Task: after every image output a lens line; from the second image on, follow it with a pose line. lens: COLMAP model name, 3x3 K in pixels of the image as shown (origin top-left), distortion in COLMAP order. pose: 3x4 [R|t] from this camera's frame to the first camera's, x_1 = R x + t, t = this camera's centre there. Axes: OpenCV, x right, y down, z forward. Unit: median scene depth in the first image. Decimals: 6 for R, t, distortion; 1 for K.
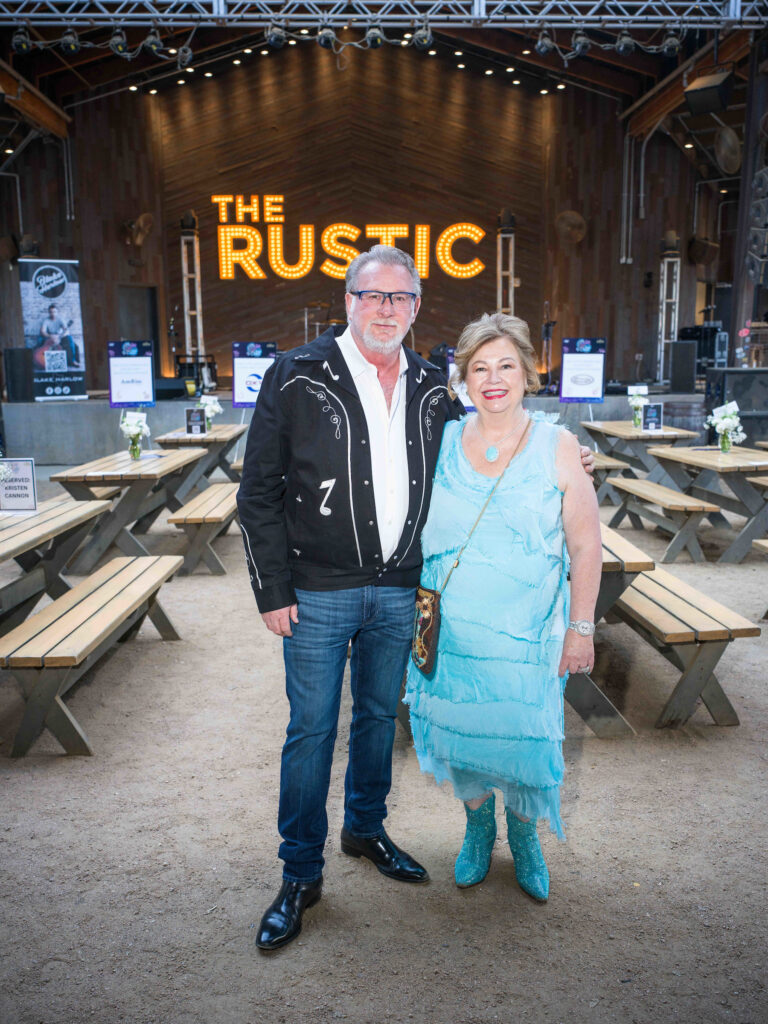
lens RADIAL K [[889.5, 0, 387.7], [0, 889.5, 517.8], [0, 0, 1]] dist [-0.011686, -0.014578]
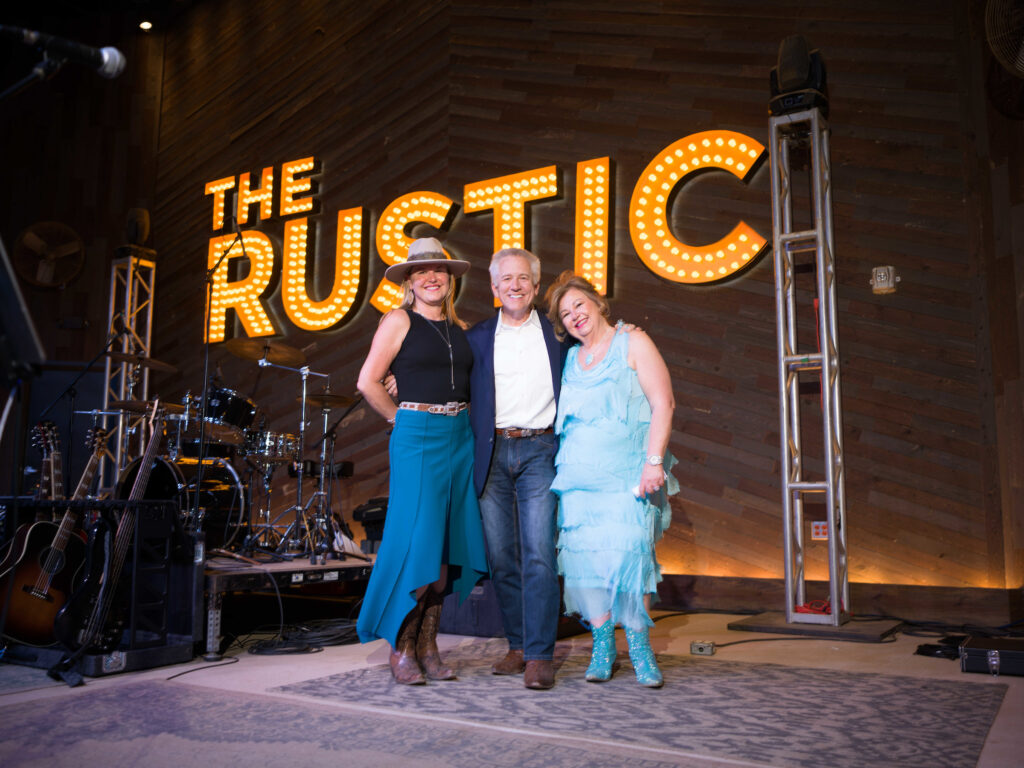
lens RADIAL K [[889.5, 0, 517.4], [0, 889.5, 380.1], [0, 0, 1]] dist [-0.011686, -0.014578]
pose [[0.842075, -0.058812, -0.536144, 0.207098], [-0.109635, 0.954621, -0.276911, -0.140618], [0.528100, 0.291960, 0.797415, 0.730517]]
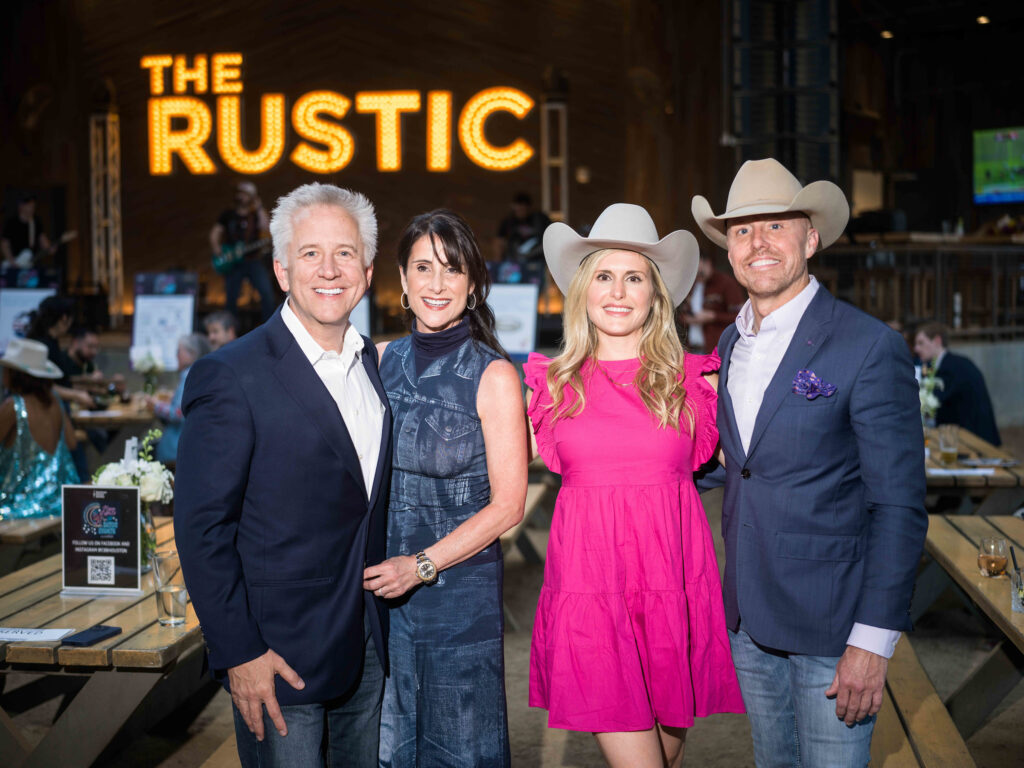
lens RADIAL K [[1331.6, 0, 514.3], [0, 1331.6, 387.3], [0, 0, 1]] dist [-0.055874, 0.000000]
pose [[0.989169, 0.017379, -0.145752, 0.249467], [-0.031673, 0.994845, -0.096334, -0.012631], [0.143326, 0.099908, 0.984620, 0.040238]]
